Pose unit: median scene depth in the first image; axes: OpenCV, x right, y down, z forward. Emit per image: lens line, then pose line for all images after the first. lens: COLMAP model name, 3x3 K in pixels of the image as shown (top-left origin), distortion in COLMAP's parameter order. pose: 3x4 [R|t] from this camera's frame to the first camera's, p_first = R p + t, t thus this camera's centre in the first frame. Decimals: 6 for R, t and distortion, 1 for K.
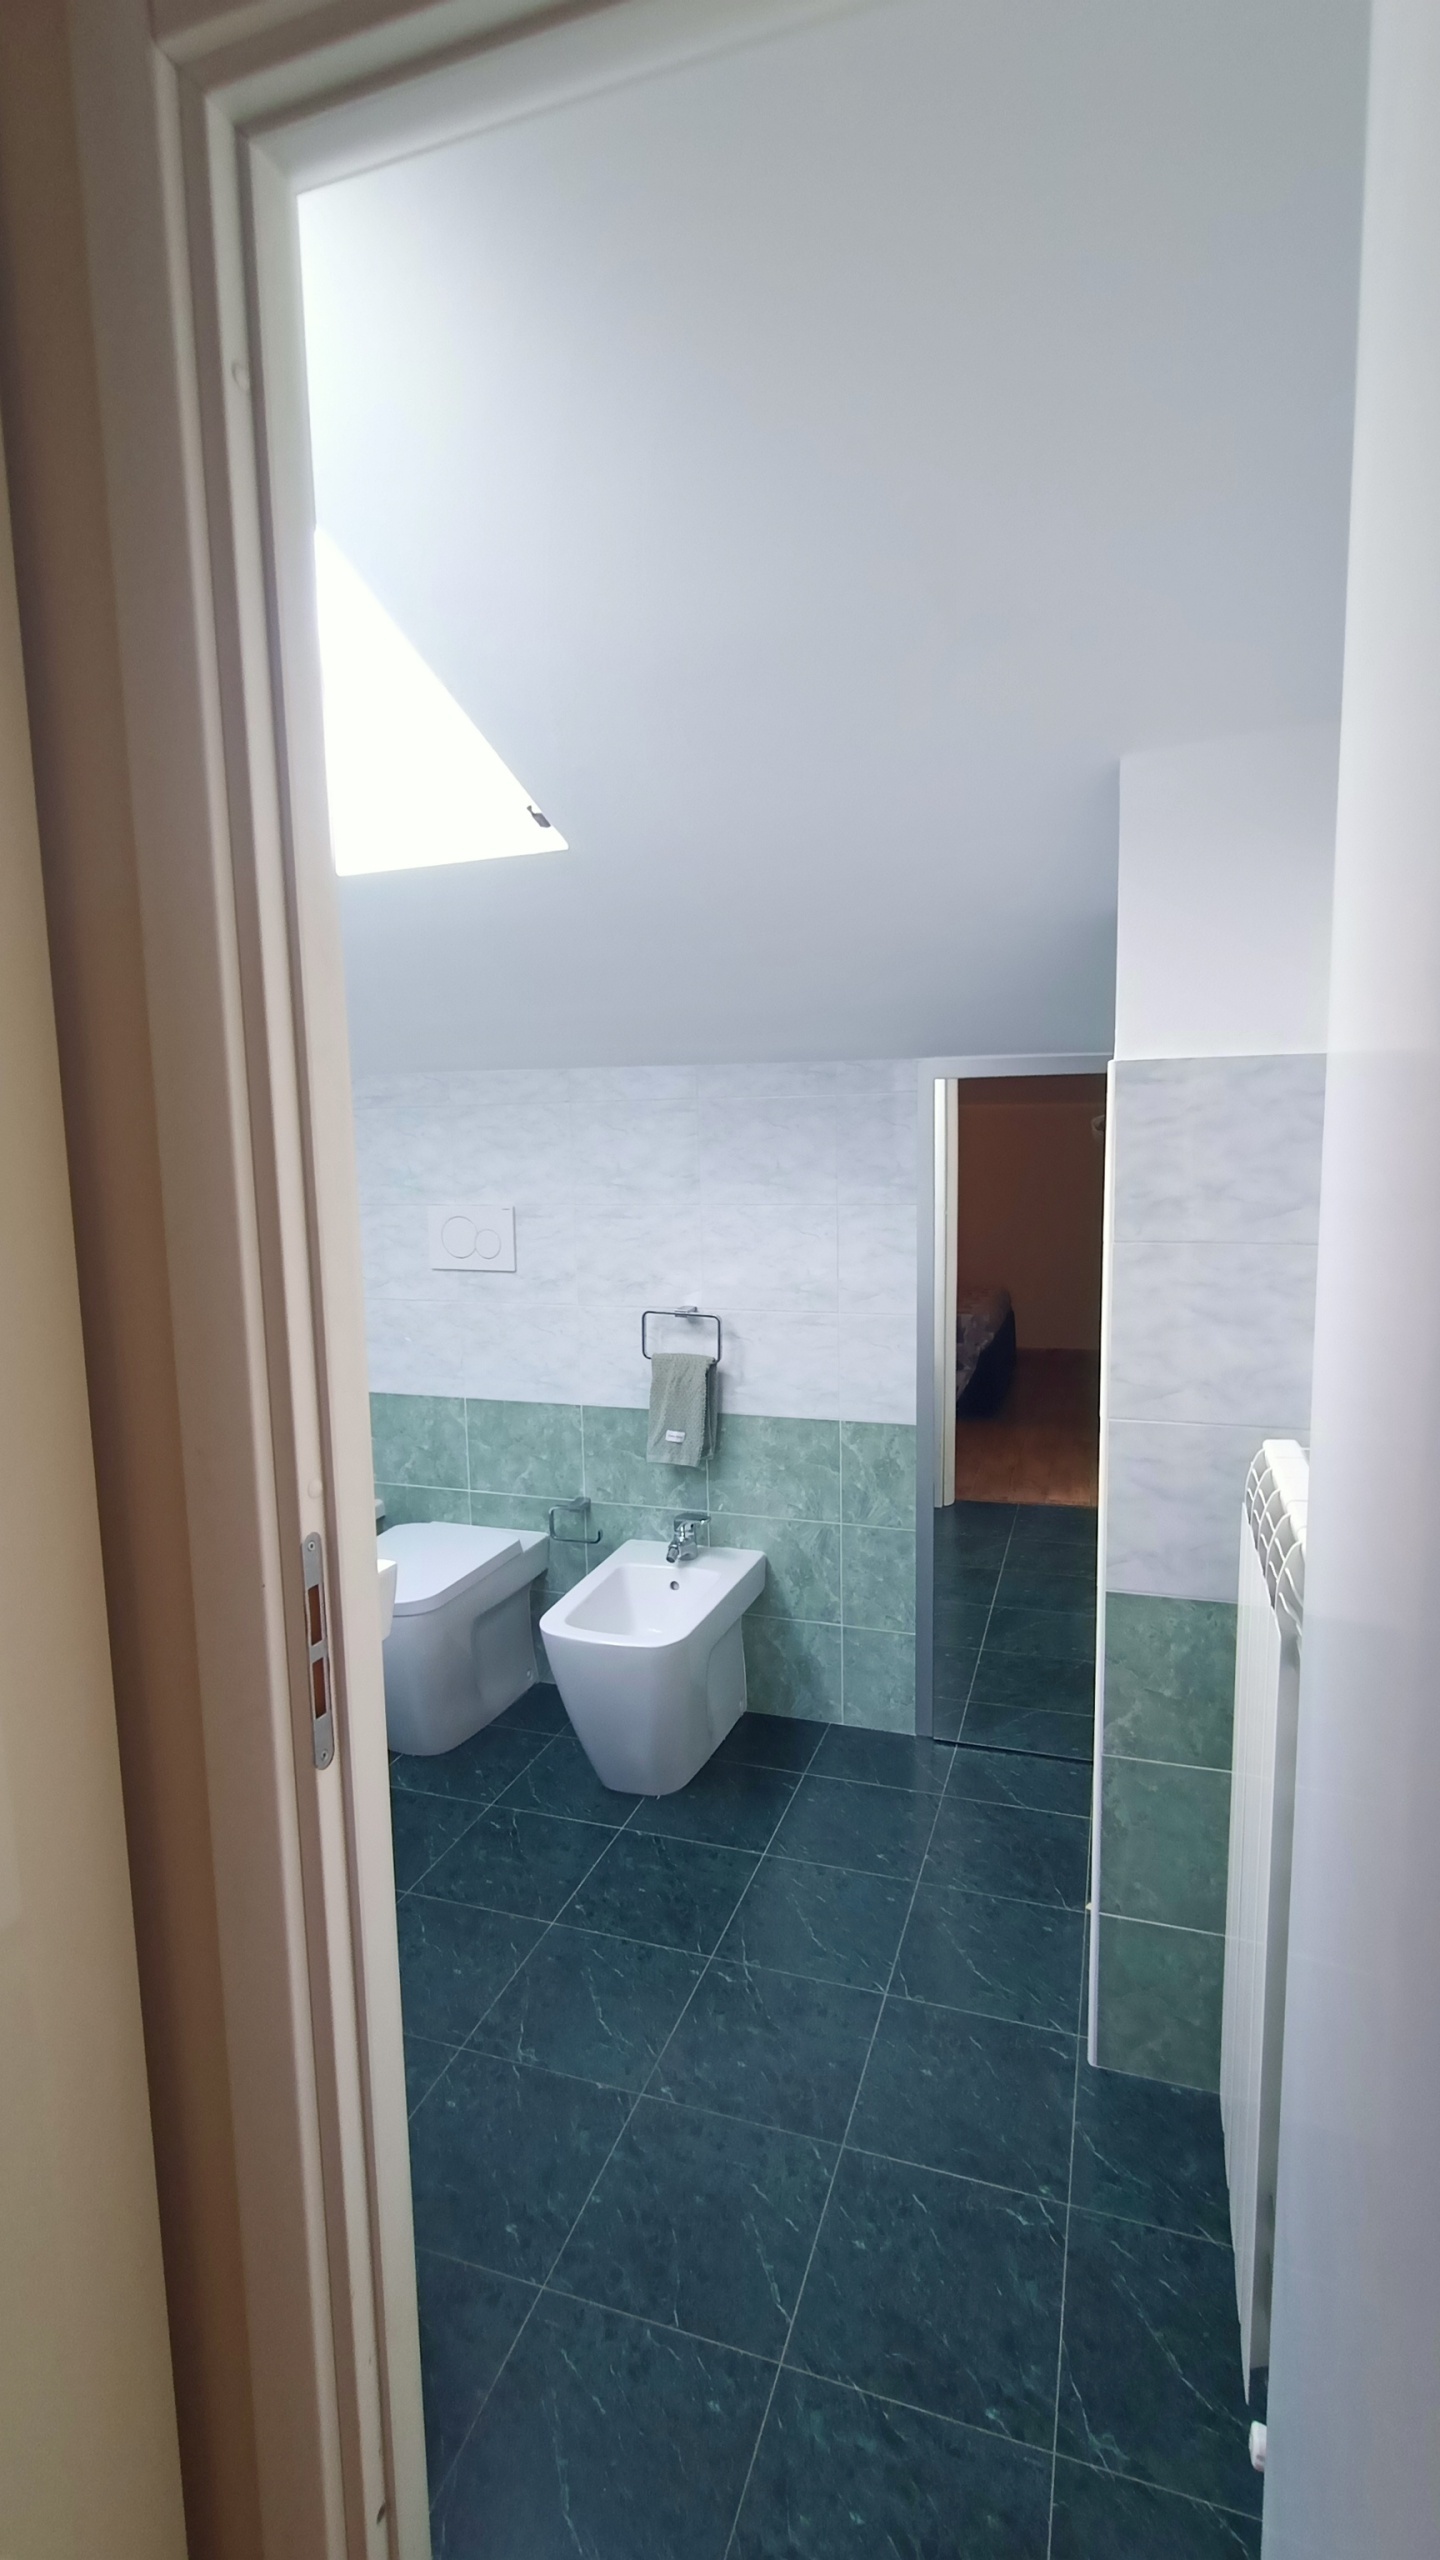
lens RADIAL K [[1177.6, 0, 719.1], [0, 1177.6, 1286.2], [0, 0, 1]] dist [0.000274, 0.002333]
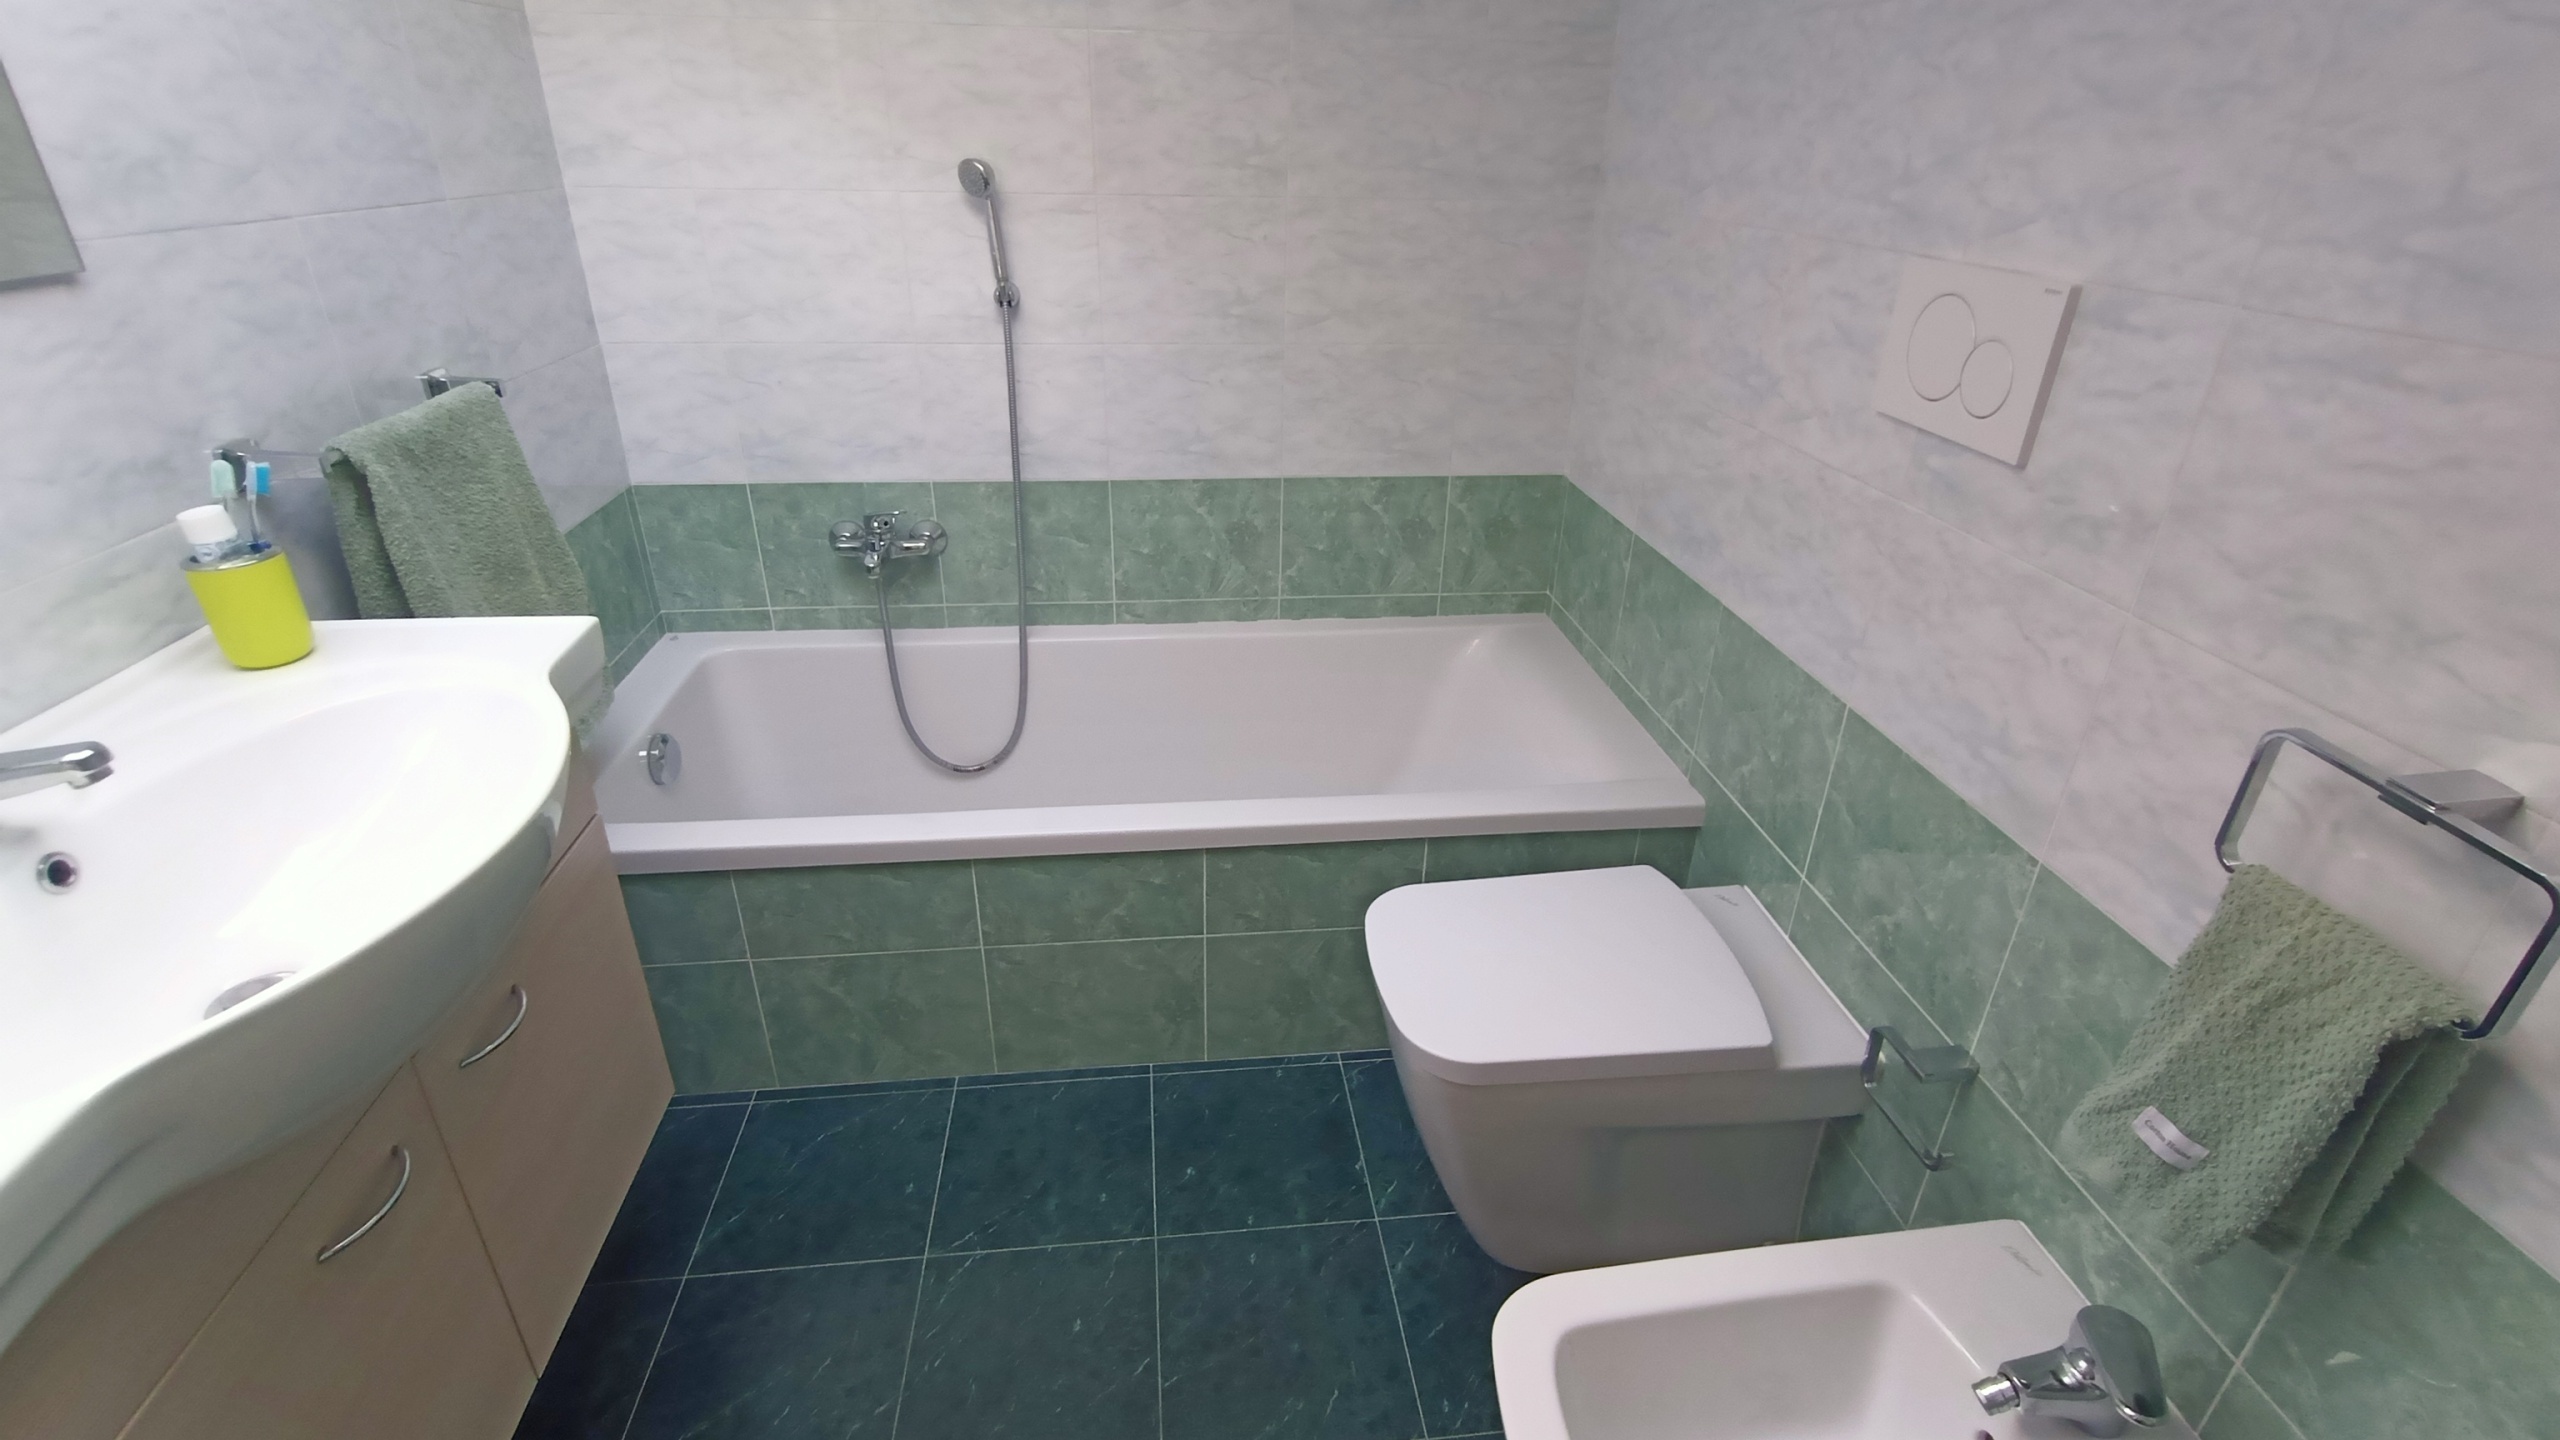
lens RADIAL K [[1177.6, 0, 1289.9], [0, 1177.6, 693.5], [0, 0, 1]] dist [0.000274, 0.002333]
pose [[0.435312, 0.417836, -0.797444, 0.056791], [-0.139646, 0.906391, 0.398690, -0.065068], [0.889383, -0.062195, 0.452912, 0.619450]]
